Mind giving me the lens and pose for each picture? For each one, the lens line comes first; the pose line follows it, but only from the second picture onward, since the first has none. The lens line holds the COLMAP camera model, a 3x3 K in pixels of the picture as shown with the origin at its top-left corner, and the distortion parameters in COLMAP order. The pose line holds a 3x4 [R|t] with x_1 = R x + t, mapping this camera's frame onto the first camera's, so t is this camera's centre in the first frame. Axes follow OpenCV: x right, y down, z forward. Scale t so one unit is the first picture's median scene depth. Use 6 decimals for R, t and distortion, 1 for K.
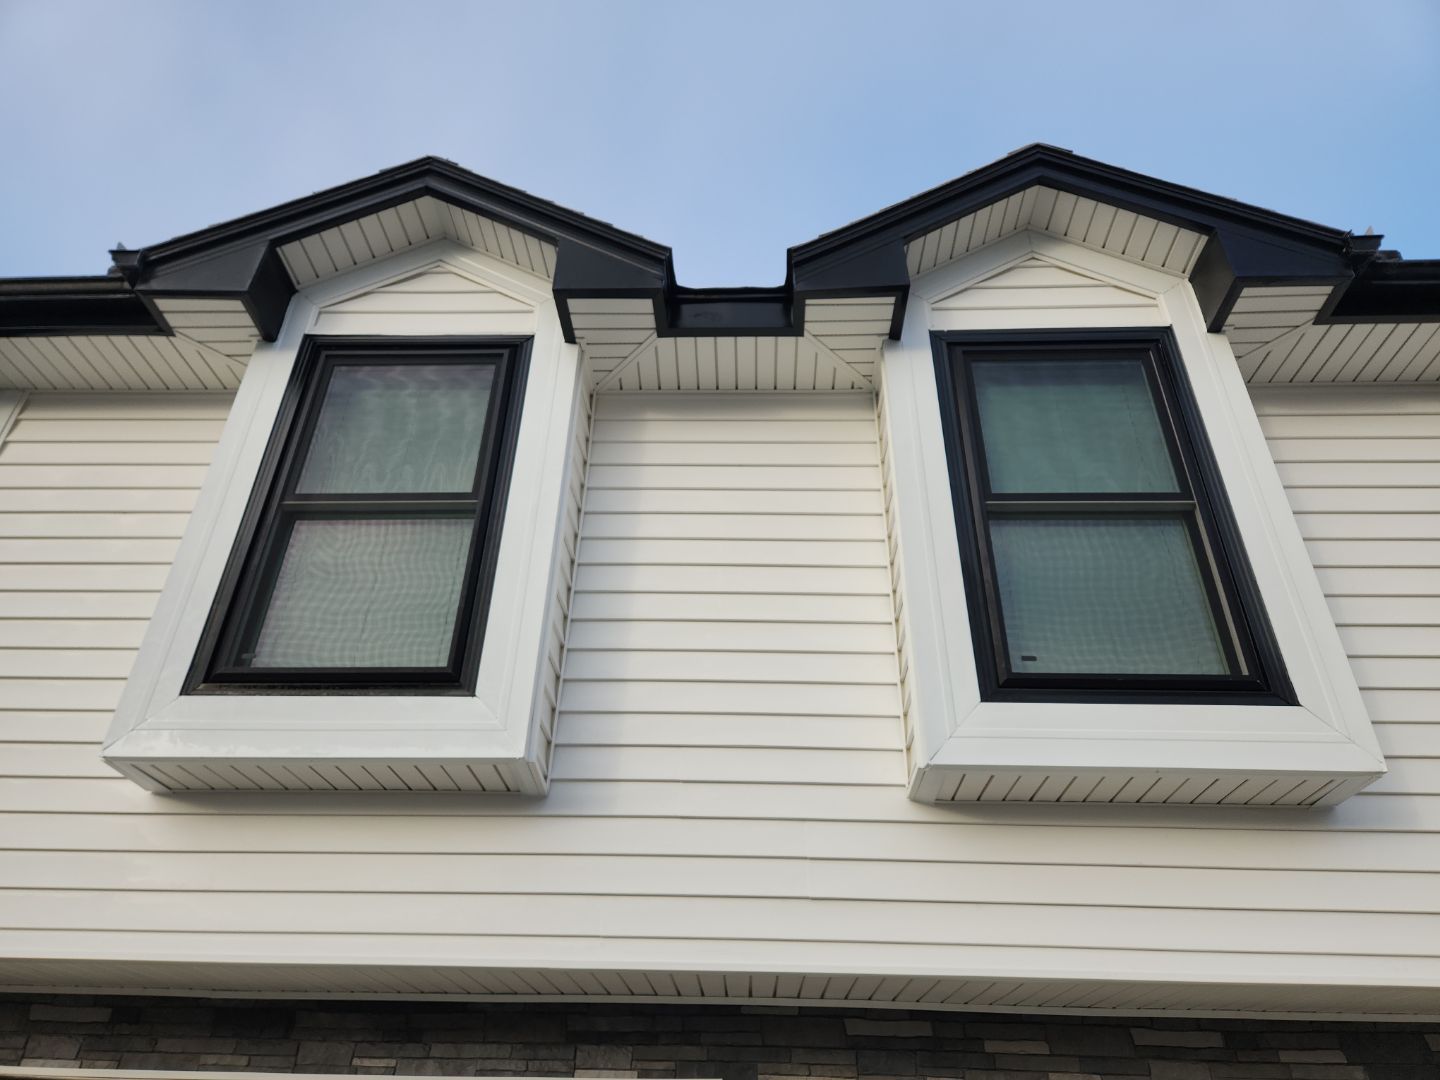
lens RADIAL K [[950.9, 0, 718.3], [0, 950.9, 552.1], [0, 0, 1]] dist [0.077225, -0.057909]
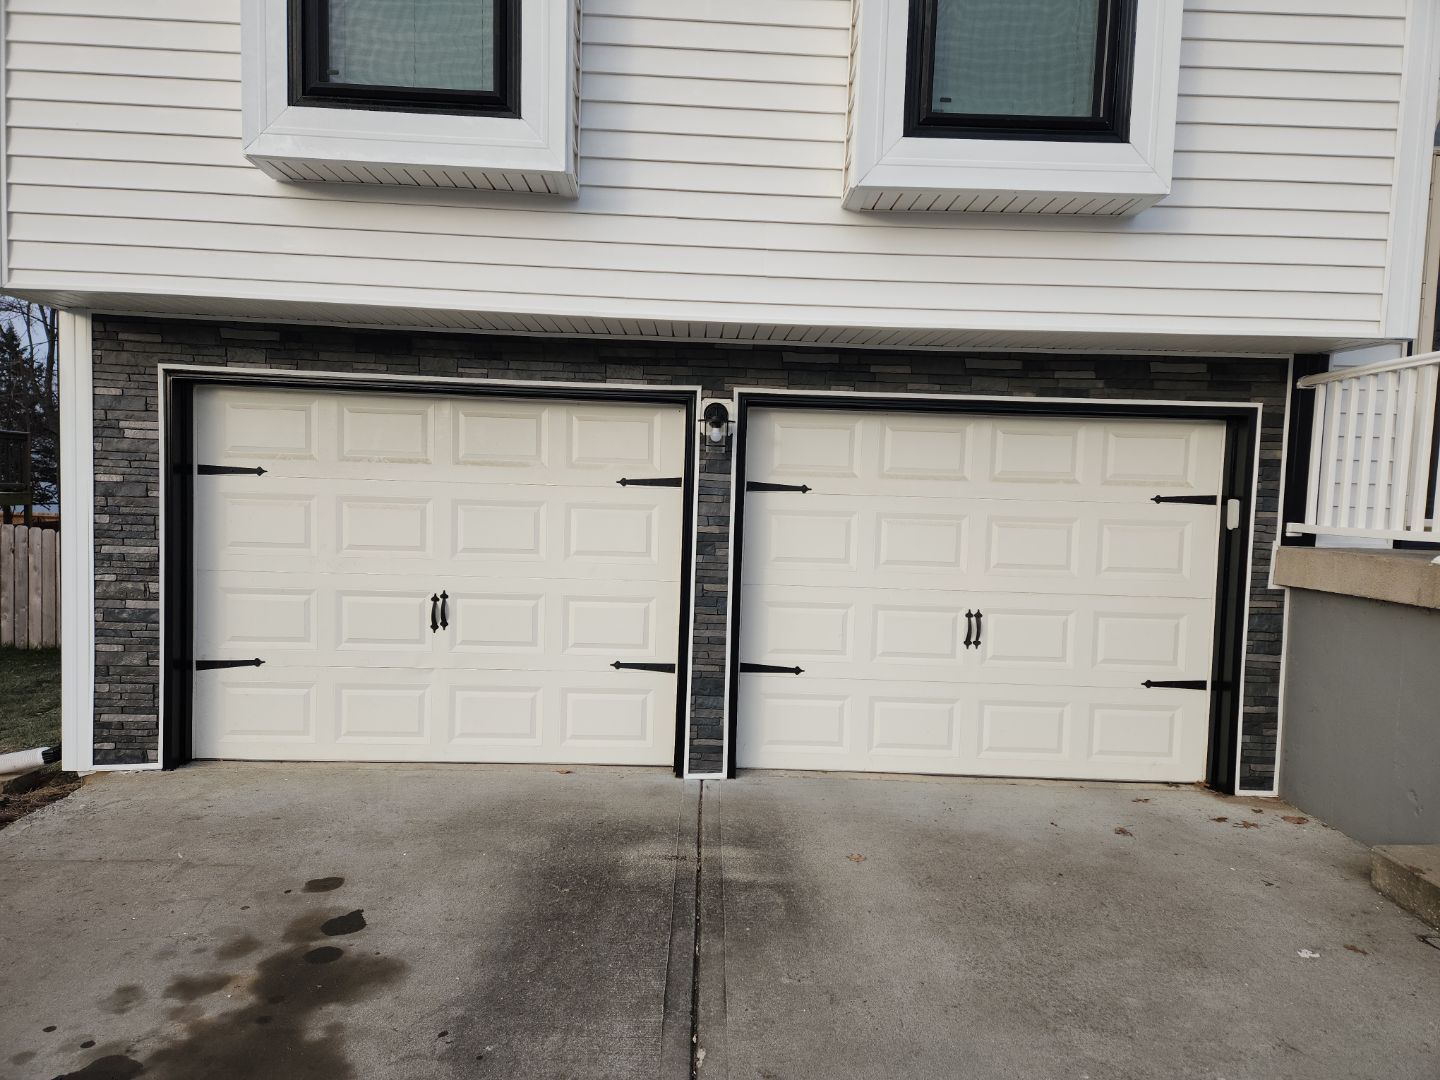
lens RADIAL K [[950.9, 0, 718.5], [0, 950.9, 542.6], [0, 0, 1]] dist [0.077225, -0.057909]
pose [[0.998389, 0.005782, 0.056445, -0.053568], [-0.038269, 0.803093, 0.594624, -0.166656], [-0.041892, -0.595826, 0.802020, -0.382728]]
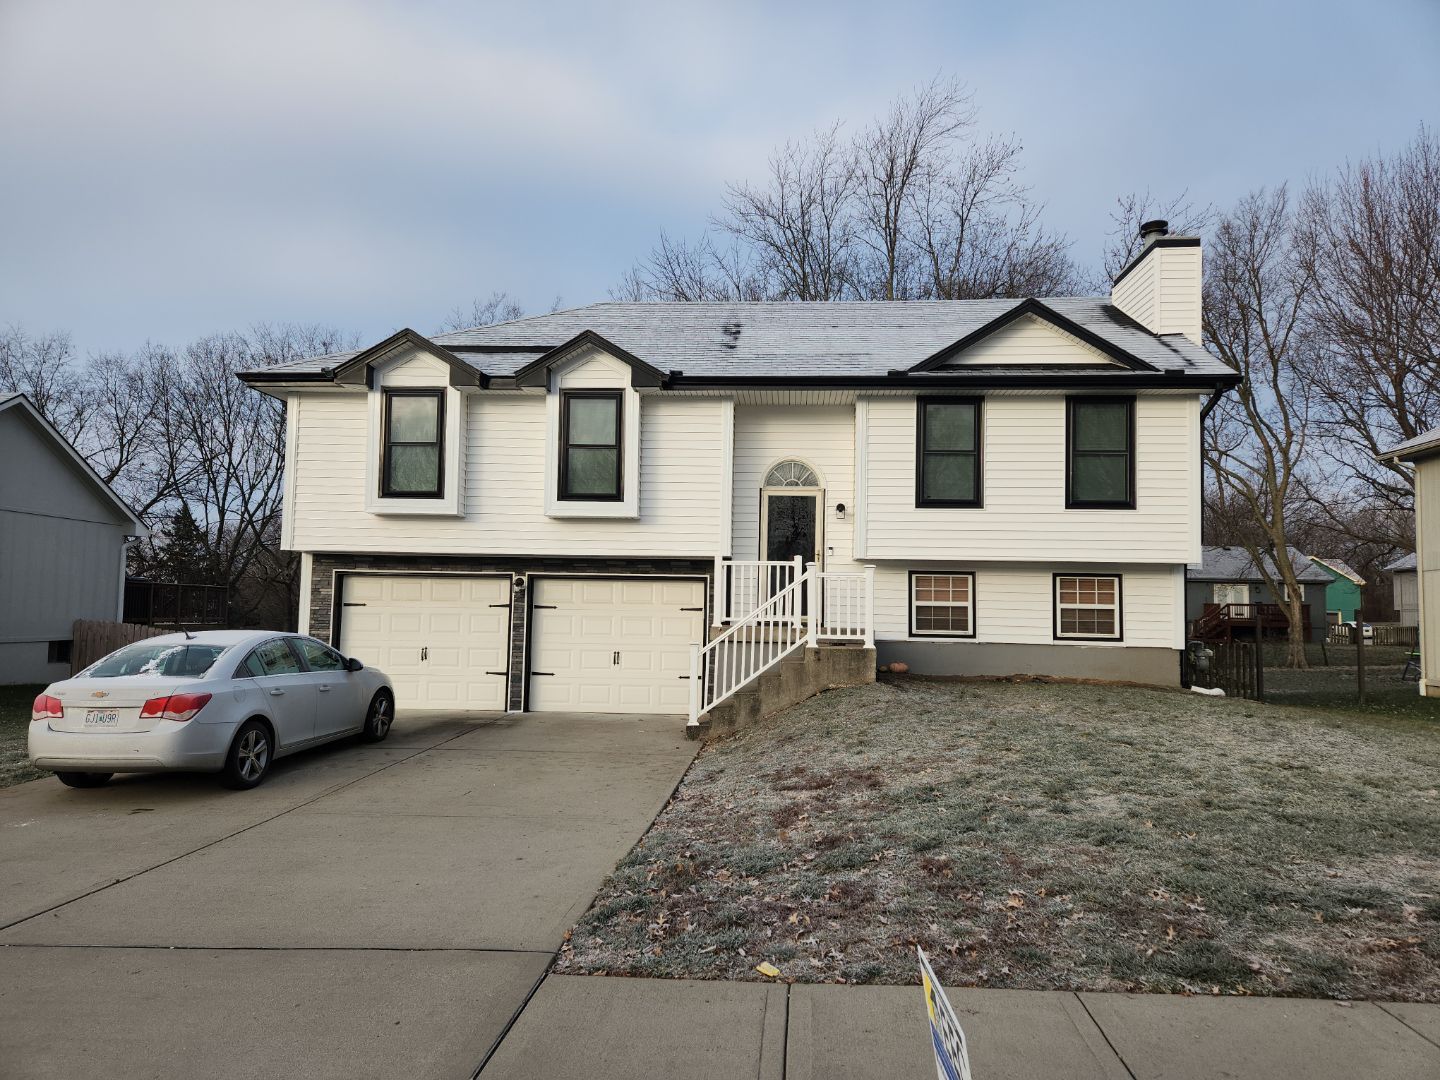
lens RADIAL K [[950.9, 0, 719.8], [0, 950.9, 558.9], [0, 0, 1]] dist [0.077225, -0.057909]
pose [[0.999633, -0.006635, -0.026252, 1.060643], [0.018704, 0.870242, 0.492270, -1.650682], [0.019579, -0.492580, 0.870047, -2.771628]]
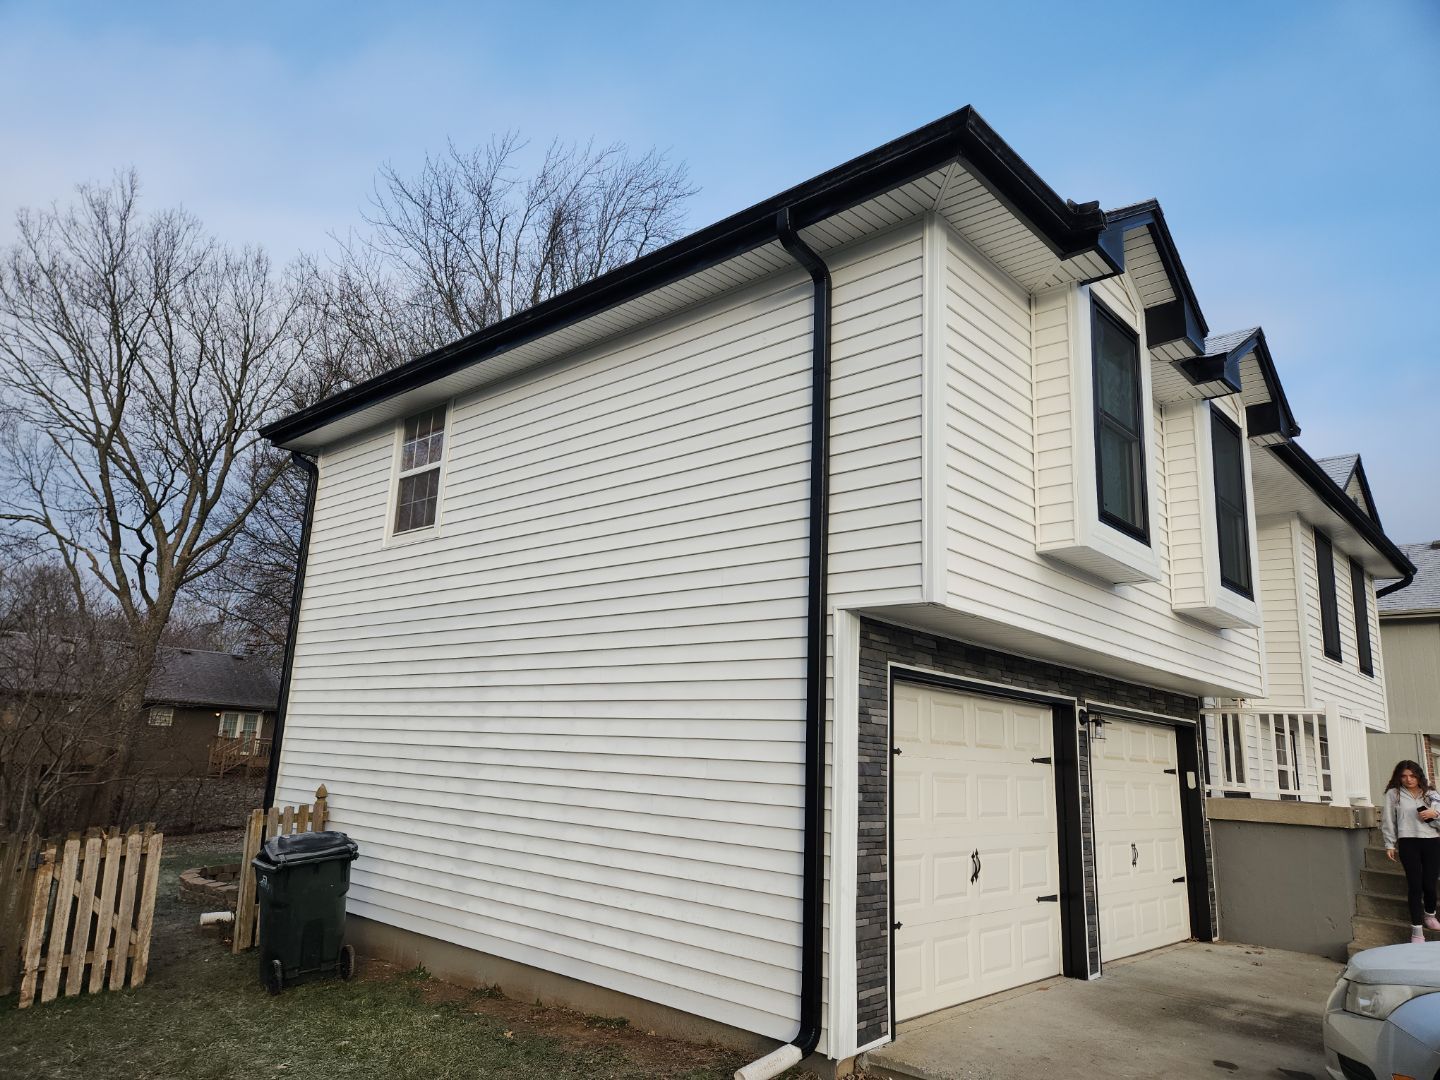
lens RADIAL K [[950.9, 0, 695.9], [0, 950.9, 549.9], [0, 0, 1]] dist [0.077225, -0.057909]
pose [[0.662811, 0.166290, 0.730088, -2.403153], [-0.432823, 0.880721, 0.192339, 0.170440], [-0.611020, -0.443483, 0.655726, 0.173435]]
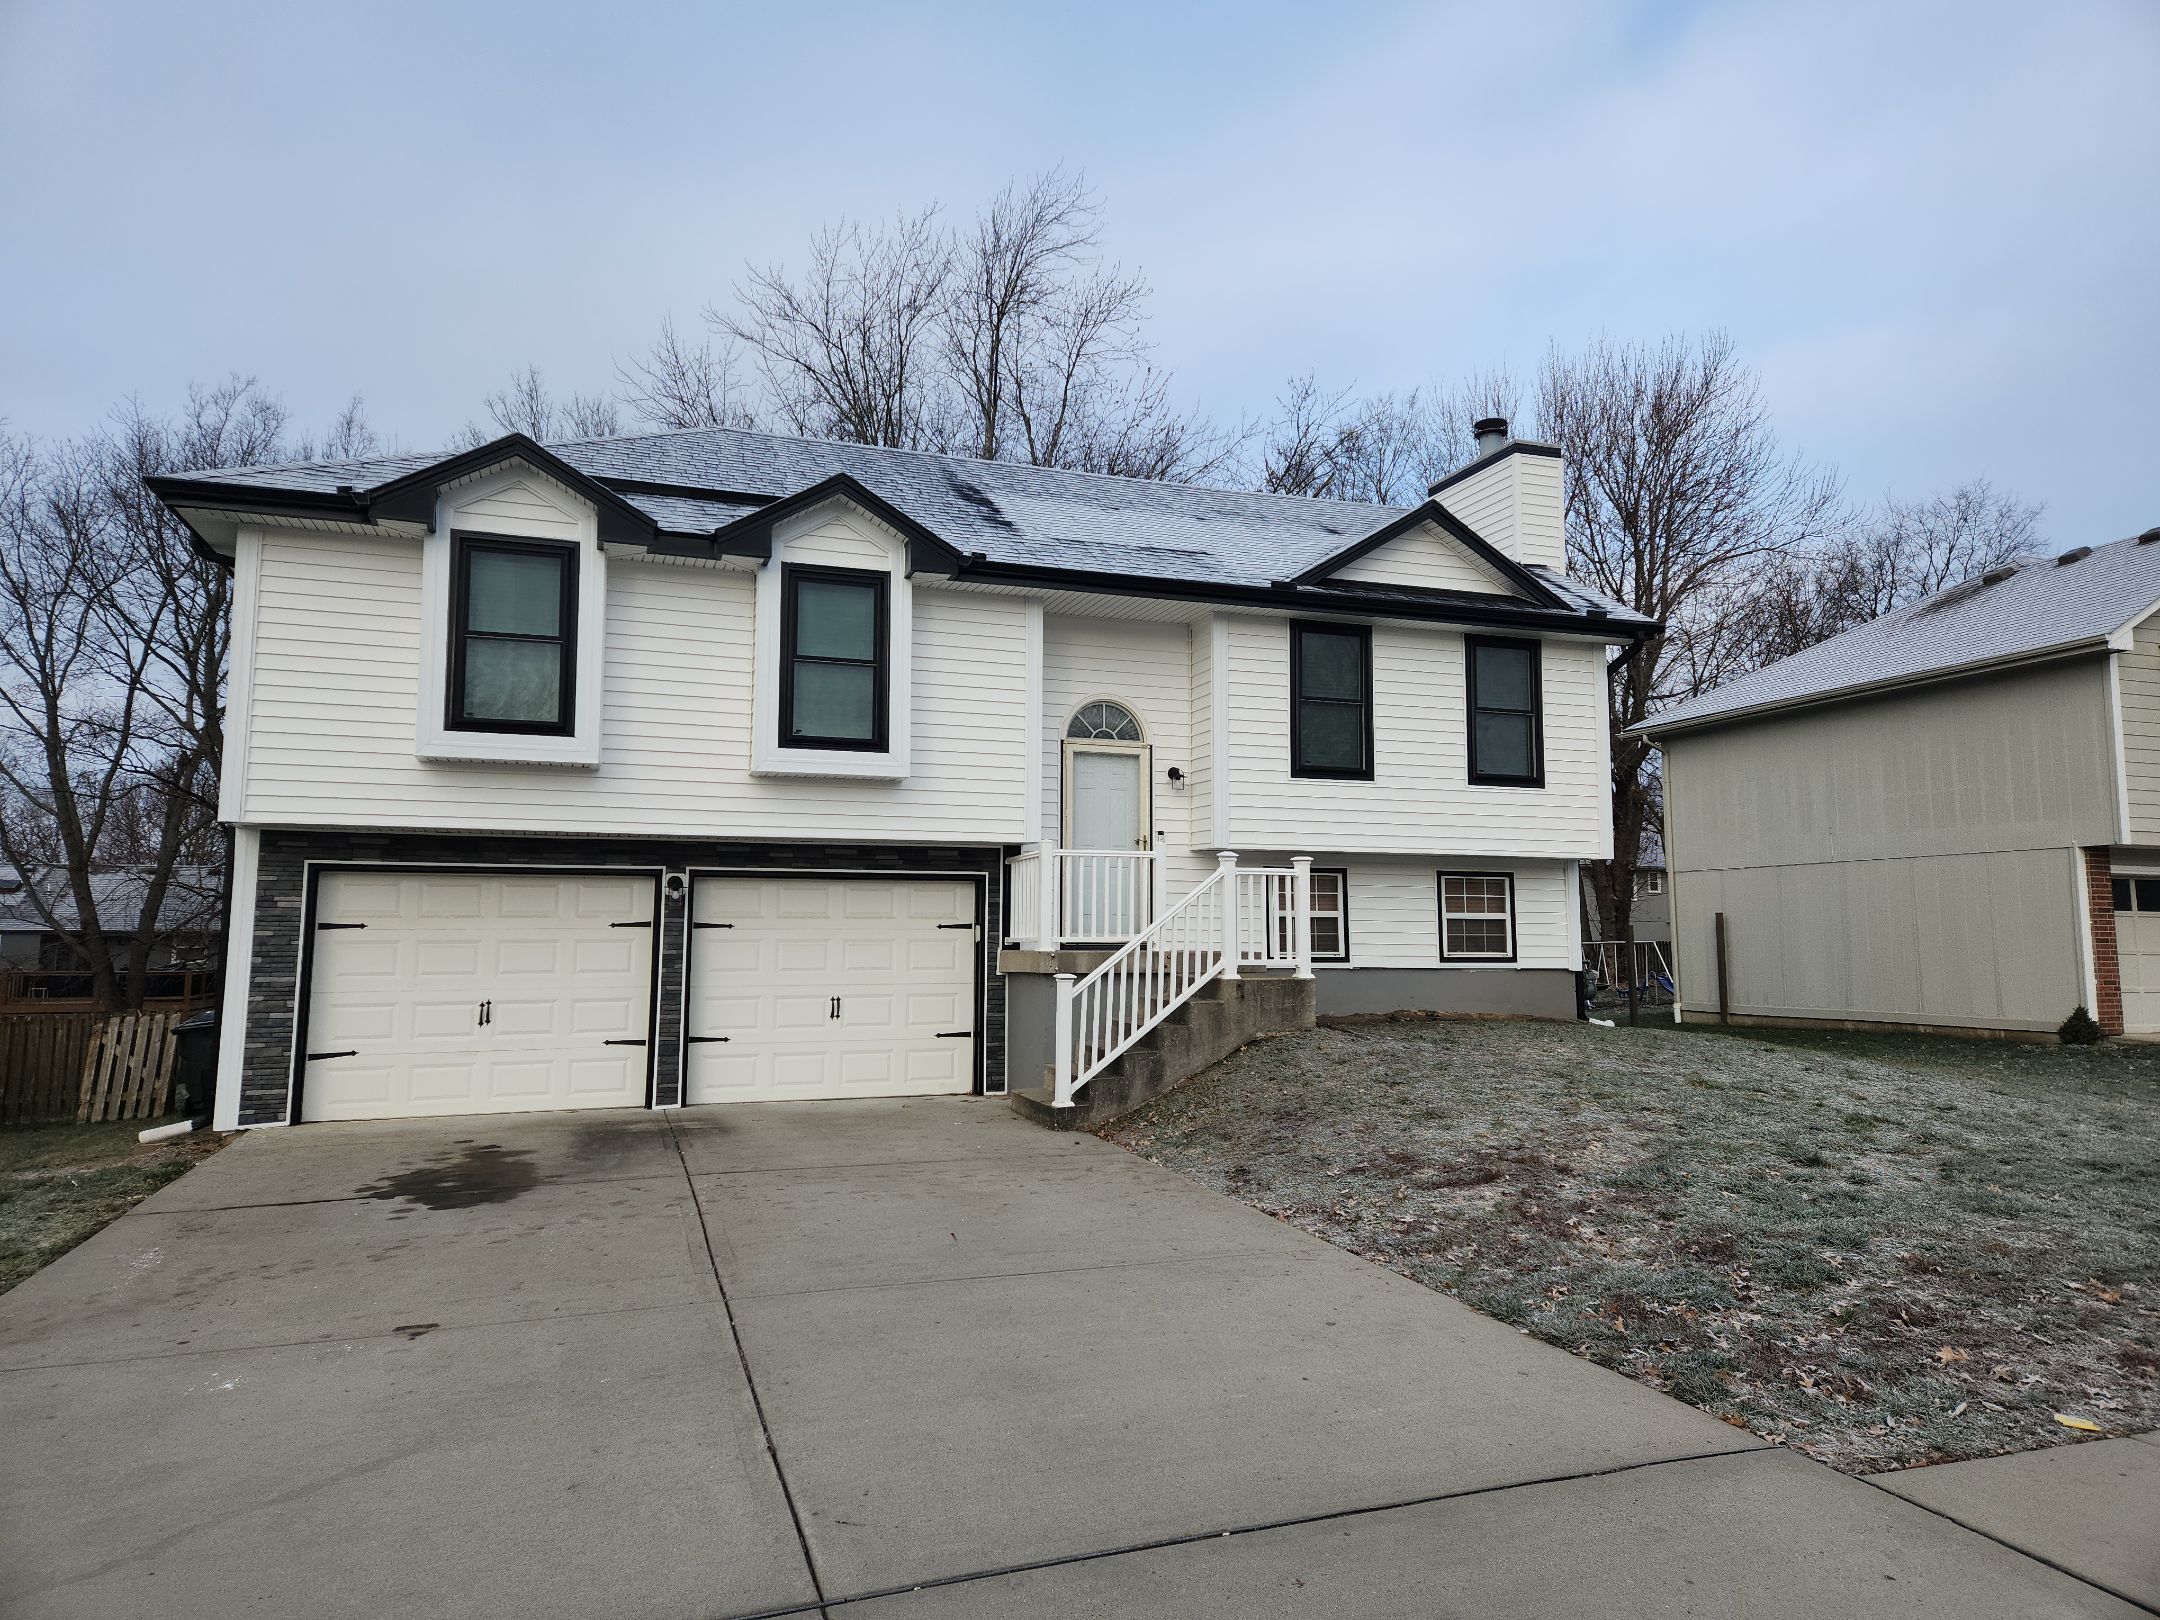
lens RADIAL K [[1426.4, 0, 1088.6], [0, 1426.4, 788.5], [0, 0, 1]] dist [0.077225, -0.057909]
pose [[0.927834, 0.018858, 0.372517, -0.382562], [-0.185347, 0.889998, 0.416594, -1.462325], [-0.323683, -0.455575, 0.829265, -2.478437]]
